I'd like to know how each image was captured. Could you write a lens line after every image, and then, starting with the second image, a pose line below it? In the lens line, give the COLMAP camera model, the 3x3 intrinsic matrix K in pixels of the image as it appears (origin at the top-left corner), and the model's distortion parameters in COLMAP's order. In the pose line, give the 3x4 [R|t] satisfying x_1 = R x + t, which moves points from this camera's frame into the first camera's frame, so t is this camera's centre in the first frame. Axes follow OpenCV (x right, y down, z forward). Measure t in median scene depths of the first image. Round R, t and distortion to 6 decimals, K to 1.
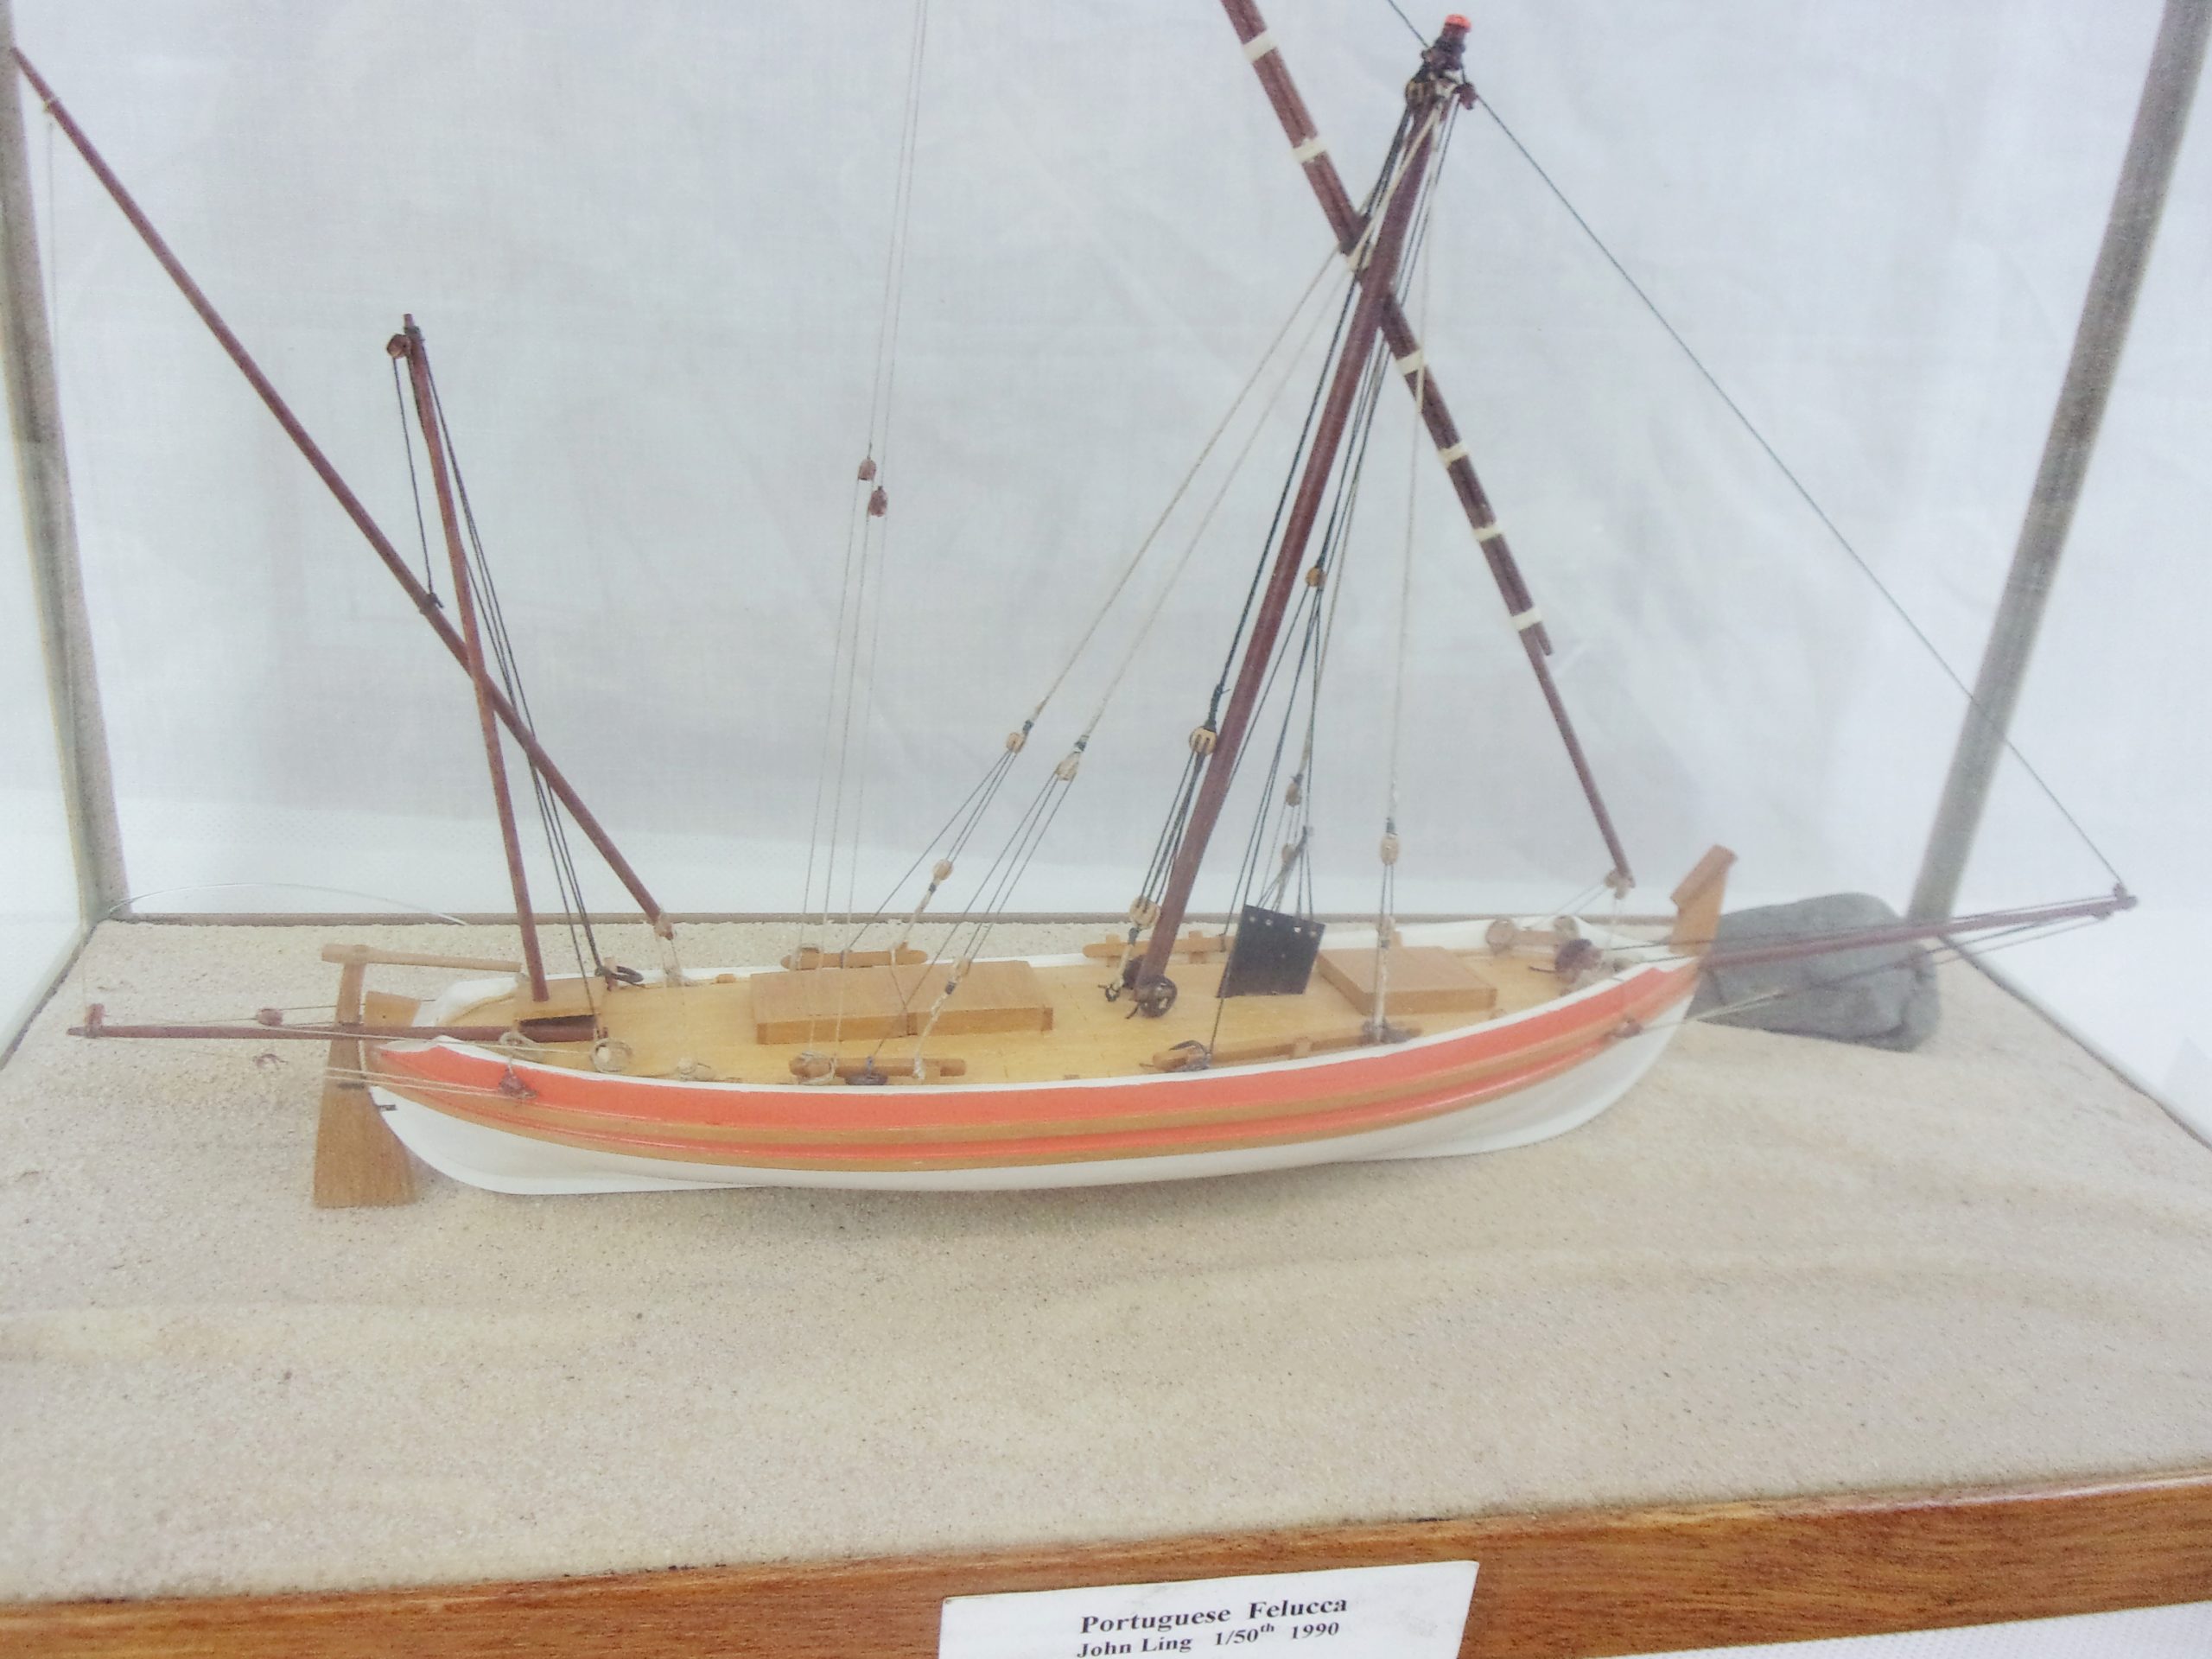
lens RADIAL K [[1745.8, 0, 1106.0], [0, 1745.8, 829.5], [0, 0, 1]] dist [0.014139, -0.026228]
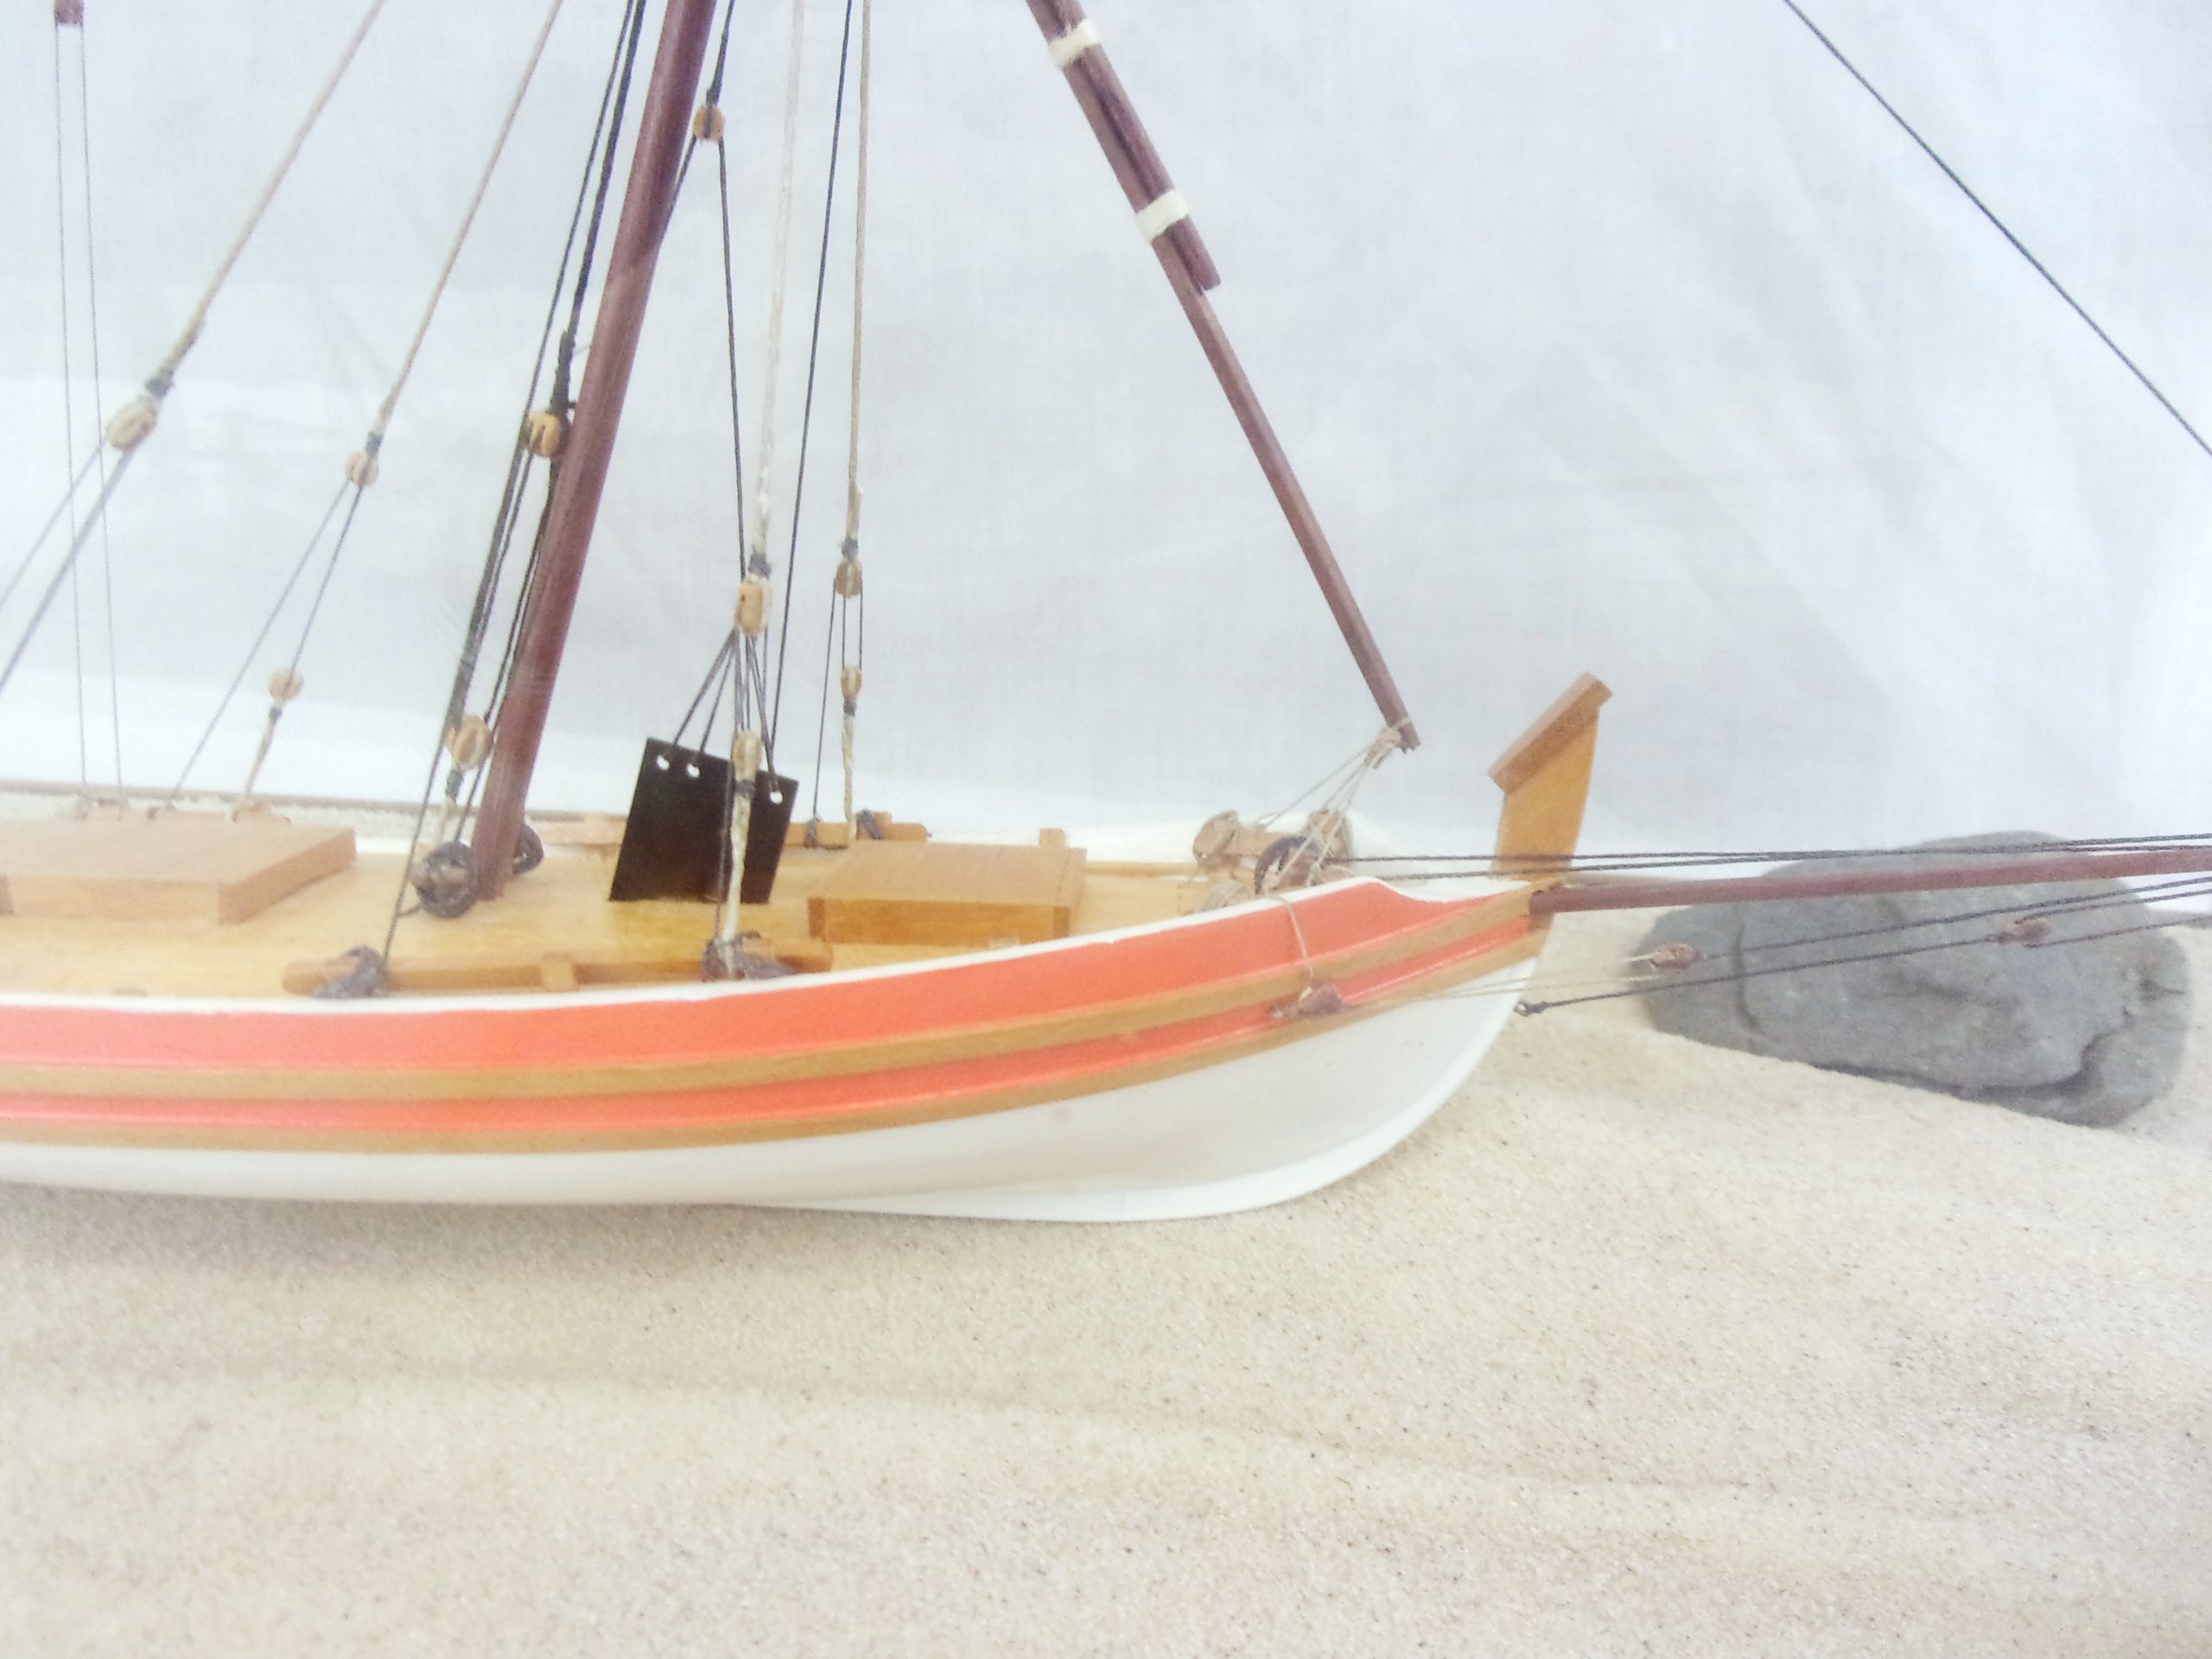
lens RADIAL K [[1745.8, 0, 1106.0], [0, 1745.8, 829.5], [0, 0, 1]] dist [0.014139, -0.026228]
pose [[0.960986, 0.037303, -0.274072, 0.424971], [-0.047950, 0.998329, -0.032247, 0.094096], [0.272411, 0.044131, 0.961168, 0.554444]]
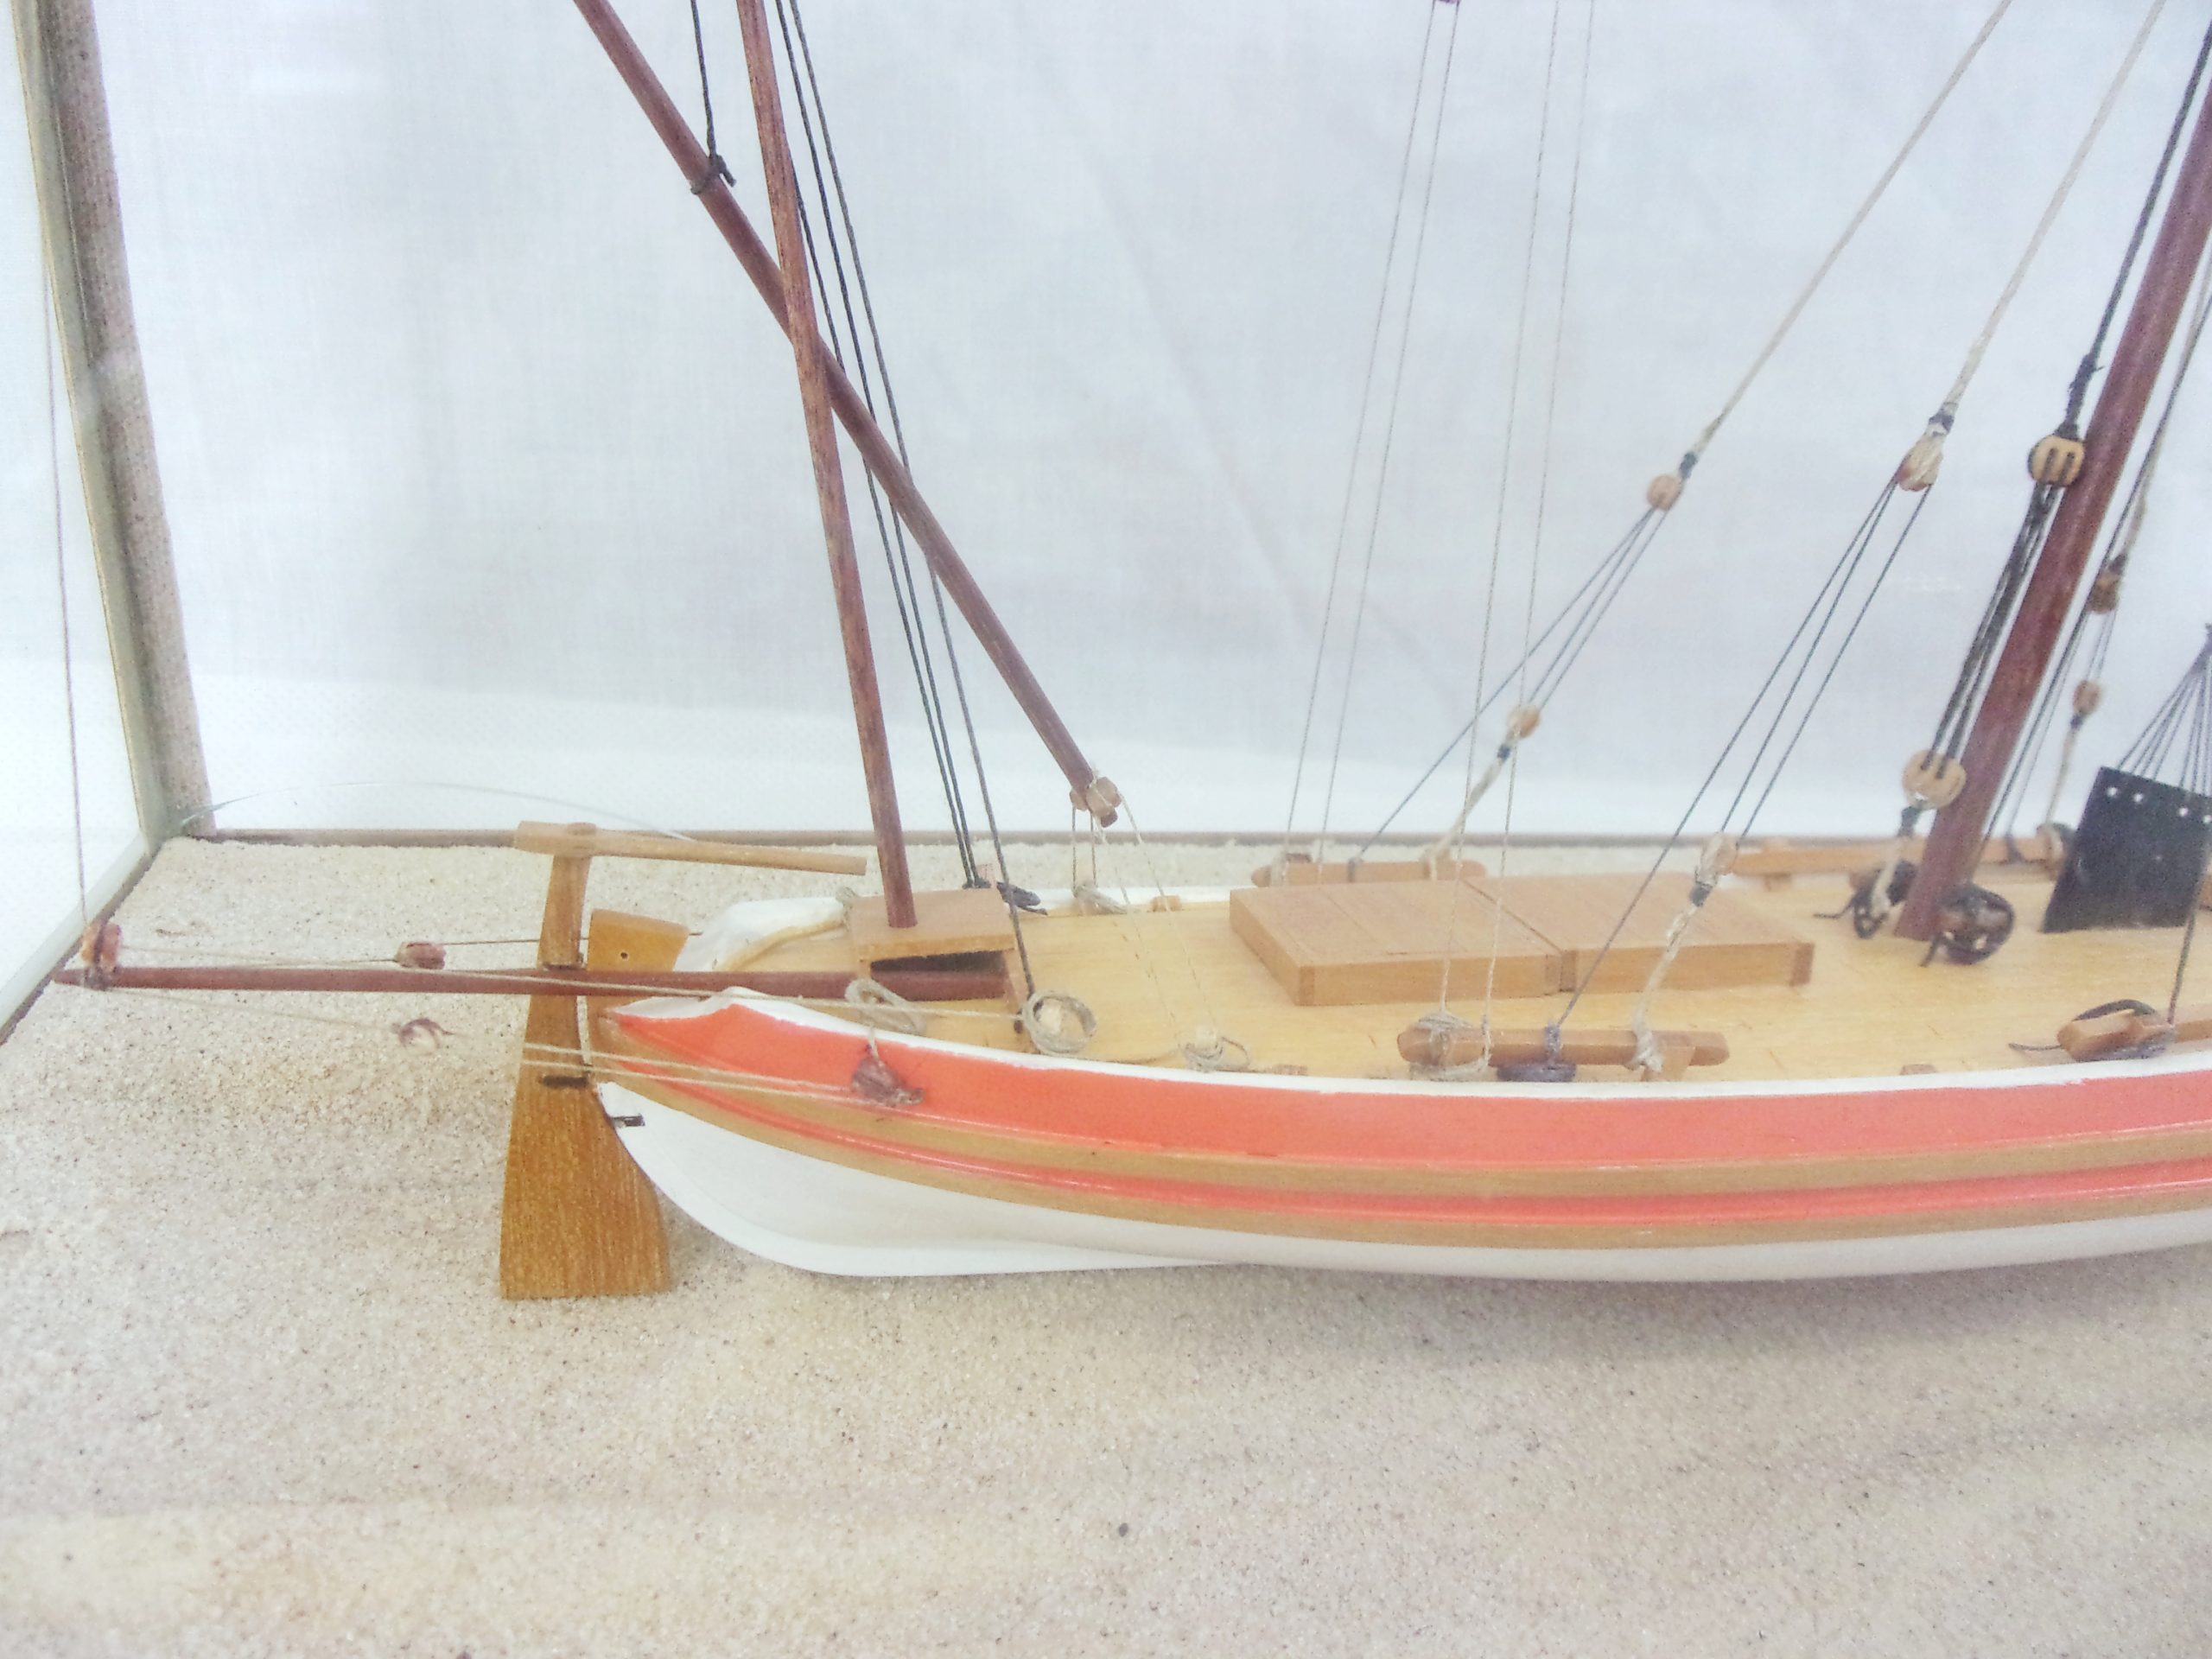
lens RADIAL K [[1745.8, 0, 1106.0], [0, 1745.8, 829.5], [0, 0, 1]] dist [0.014139, -0.026228]
pose [[0.997792, -0.007390, -0.066000, -0.226747], [0.006922, 0.999949, -0.007321, 0.073131], [0.066051, 0.006848, 0.997793, 0.465252]]
